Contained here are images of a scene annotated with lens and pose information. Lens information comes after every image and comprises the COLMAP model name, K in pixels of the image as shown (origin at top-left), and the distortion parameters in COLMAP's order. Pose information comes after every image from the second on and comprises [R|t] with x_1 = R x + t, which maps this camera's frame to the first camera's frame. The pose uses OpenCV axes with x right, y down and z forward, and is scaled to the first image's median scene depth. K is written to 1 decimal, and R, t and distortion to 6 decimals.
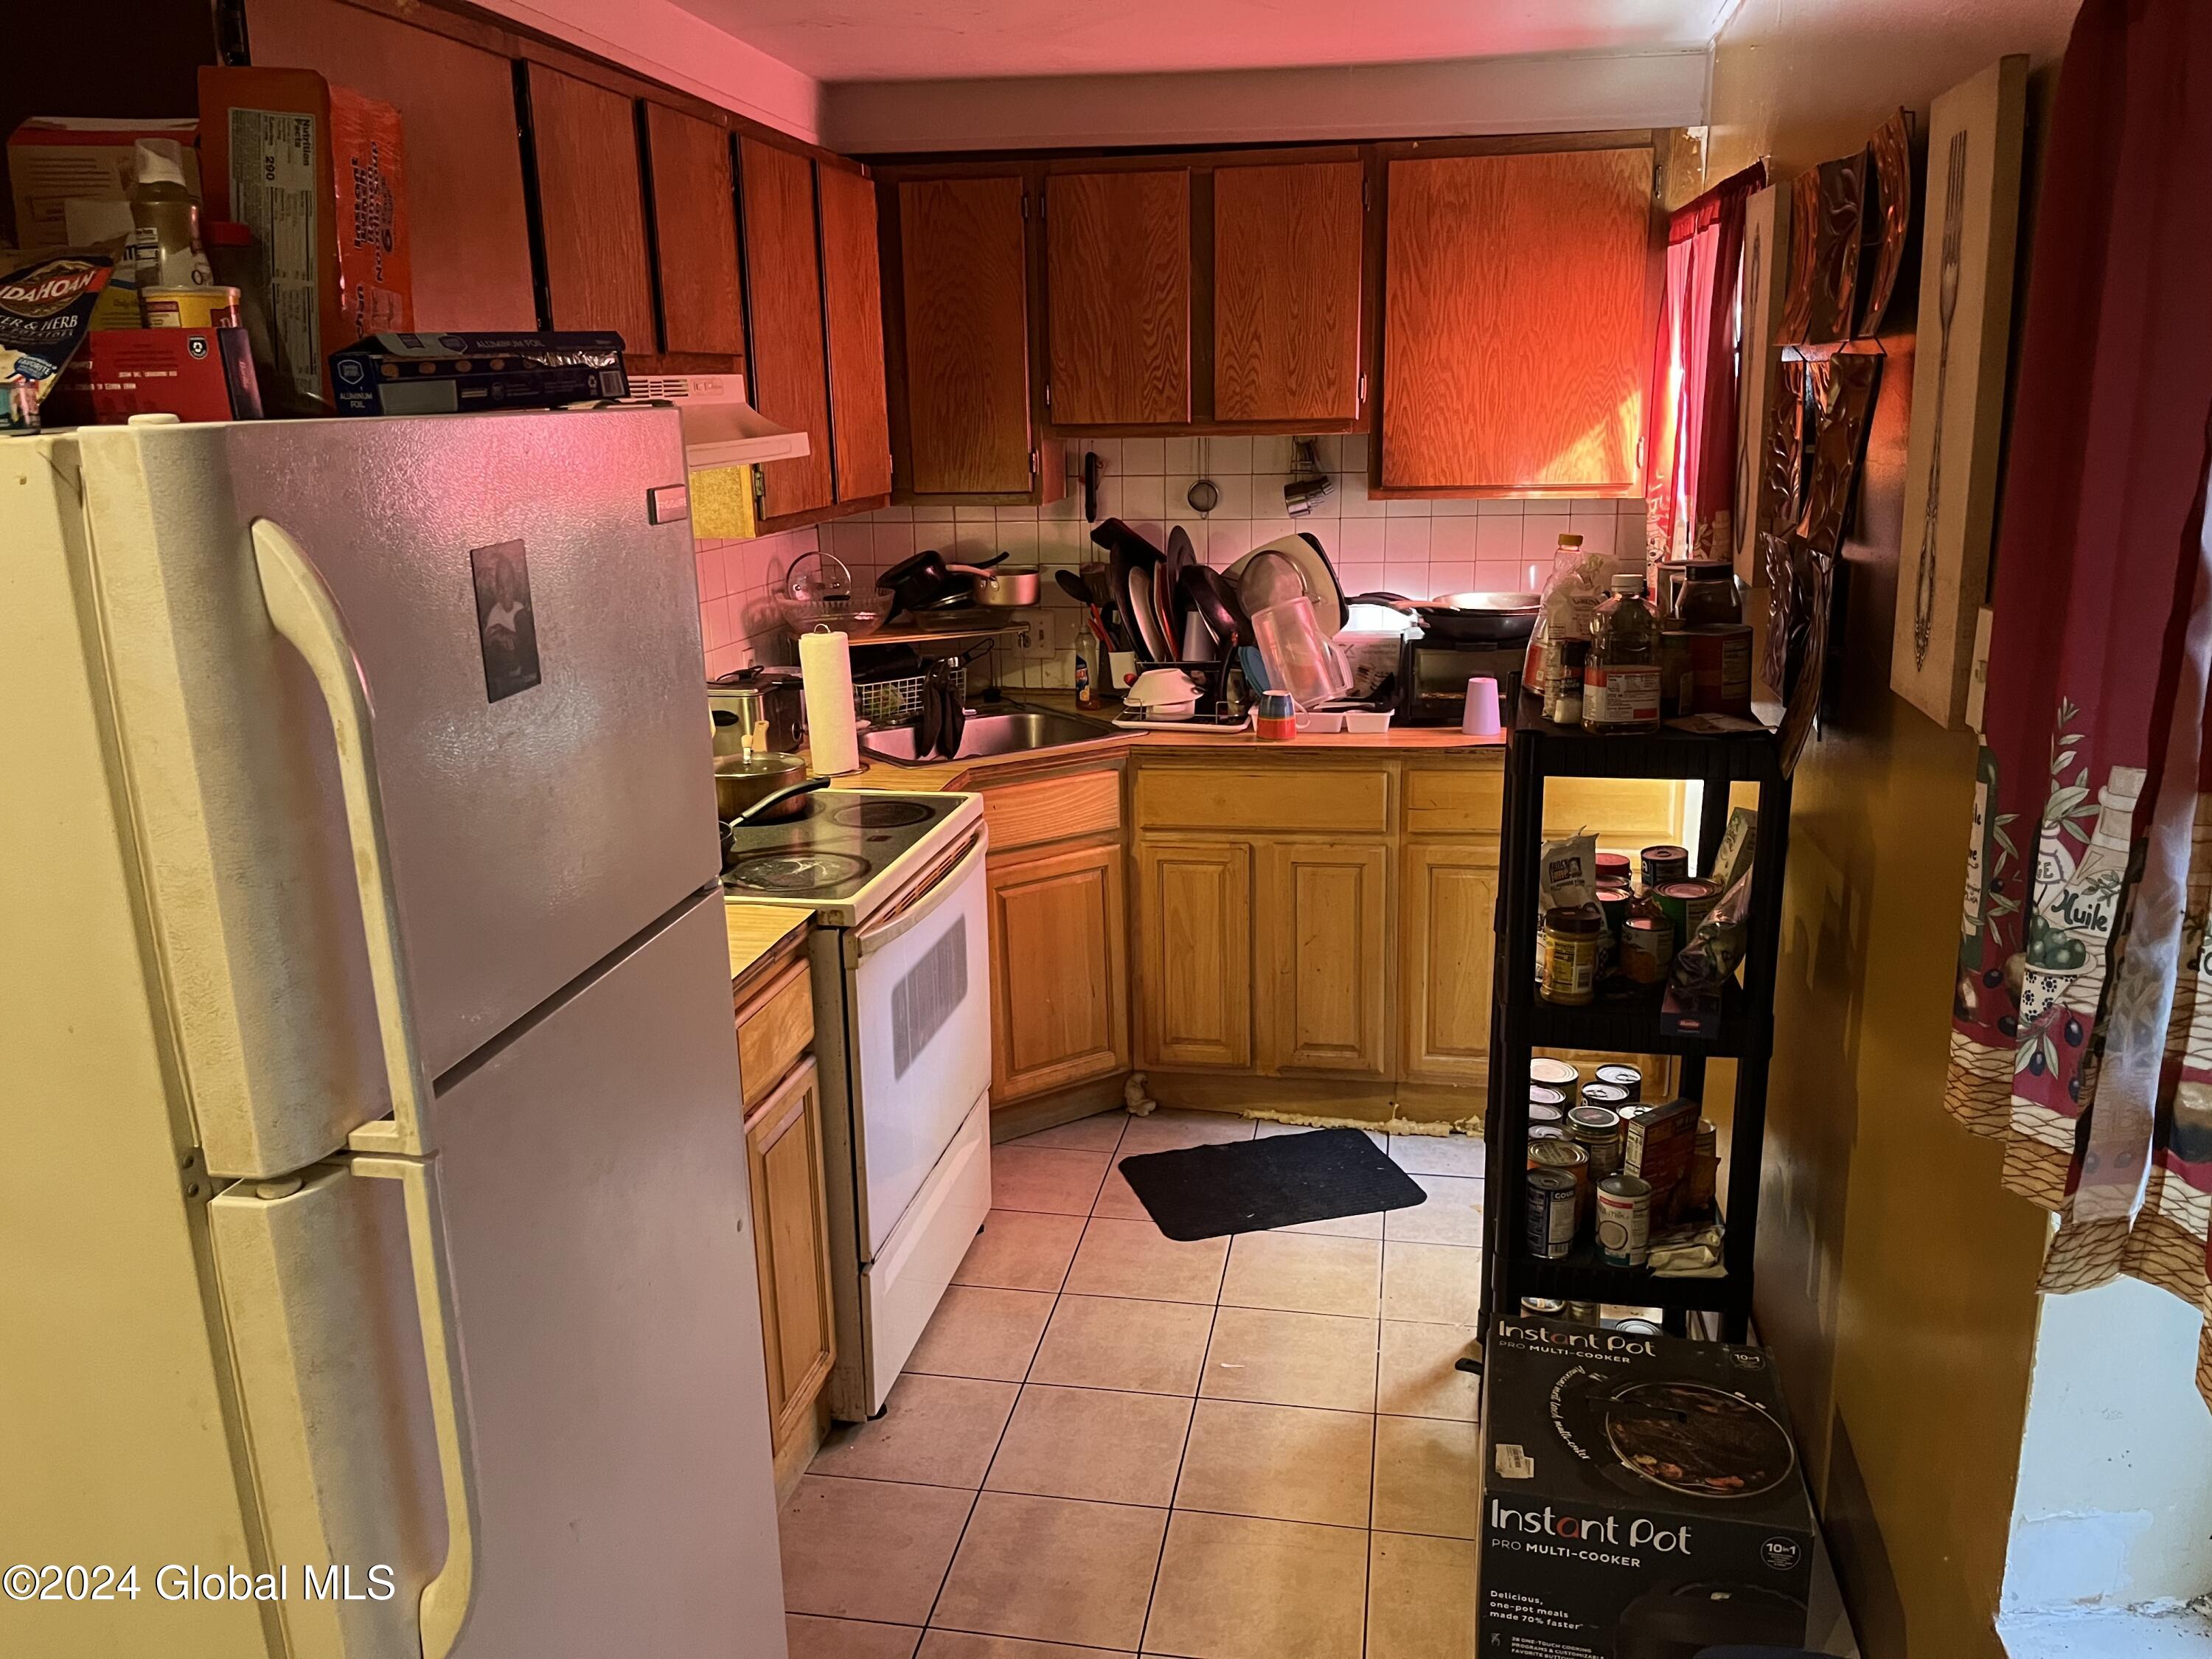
lens RADIAL K [[1704.4, 0, 1095.3], [0, 1704.4, 818.9], [0, 0, 1]] dist [0.069951, -0.095549]
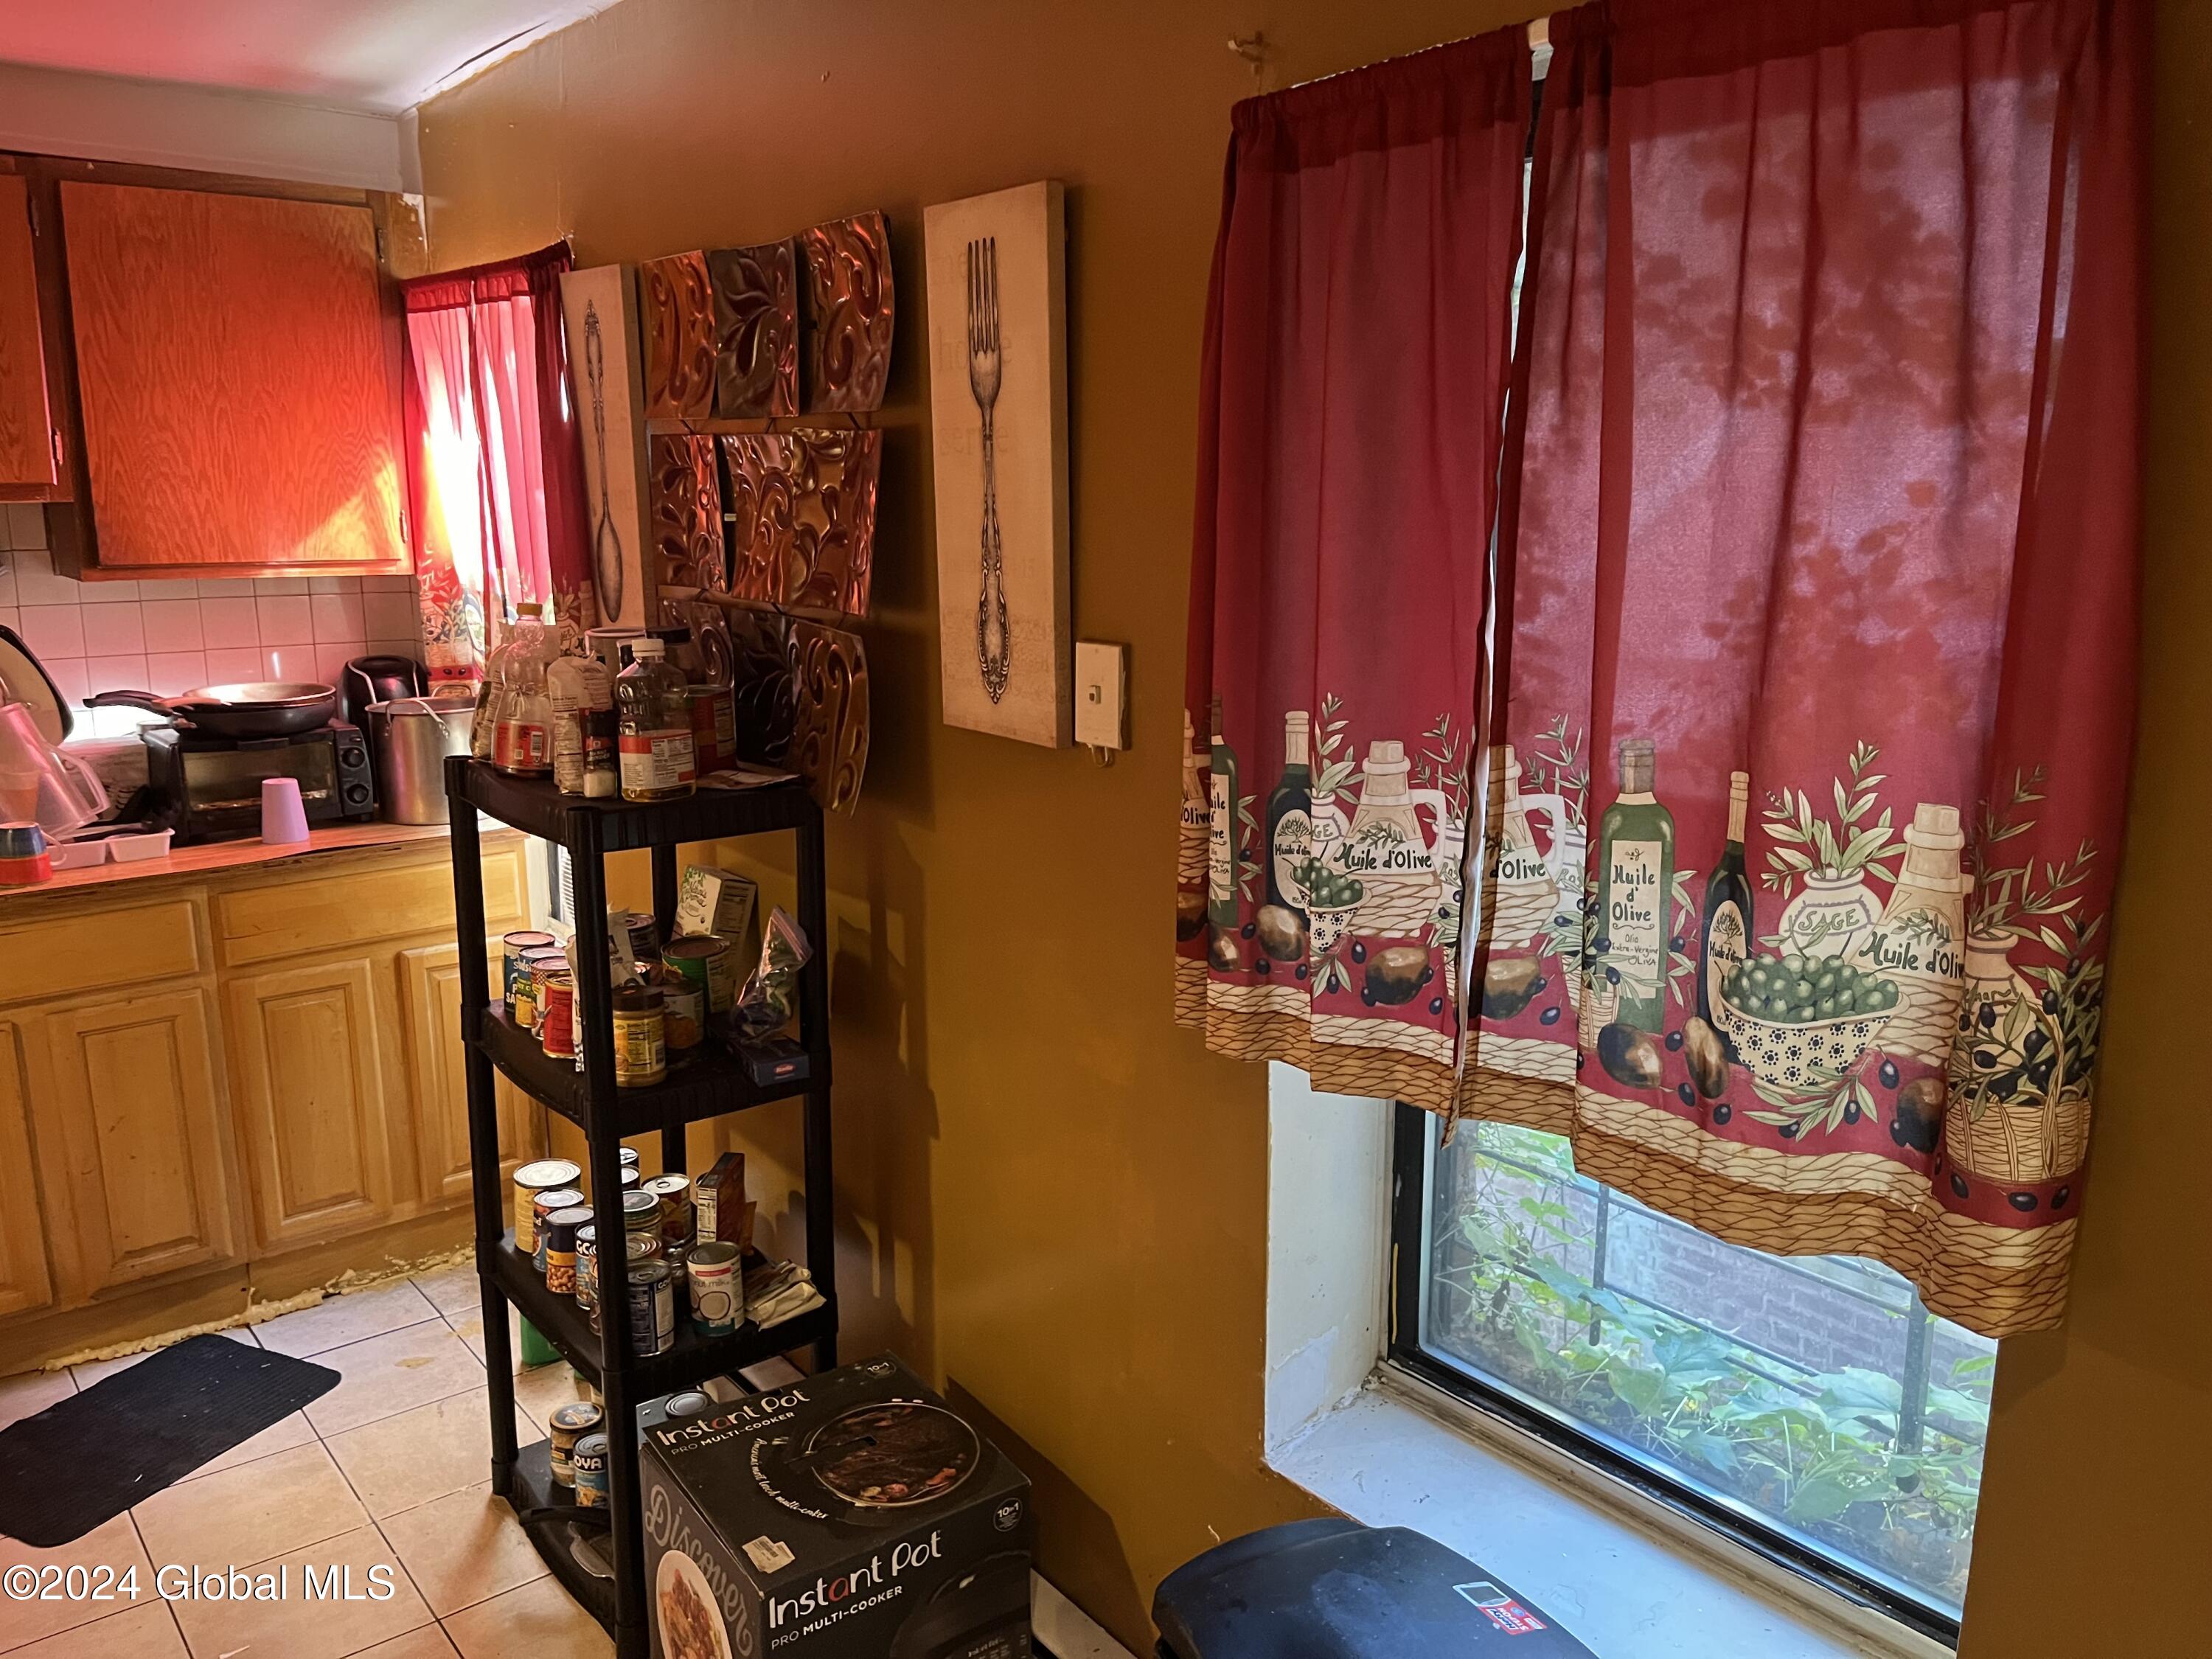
lens RADIAL K [[1704.4, 0, 1101.9], [0, 1704.4, 826.5], [0, 0, 1]] dist [0.069951, -0.095549]
pose [[0.640087, -0.131037, 0.757045, -0.181156], [0.167152, 0.985497, 0.029251, -0.013535], [-0.749899, 0.107818, 0.652707, 0.110140]]
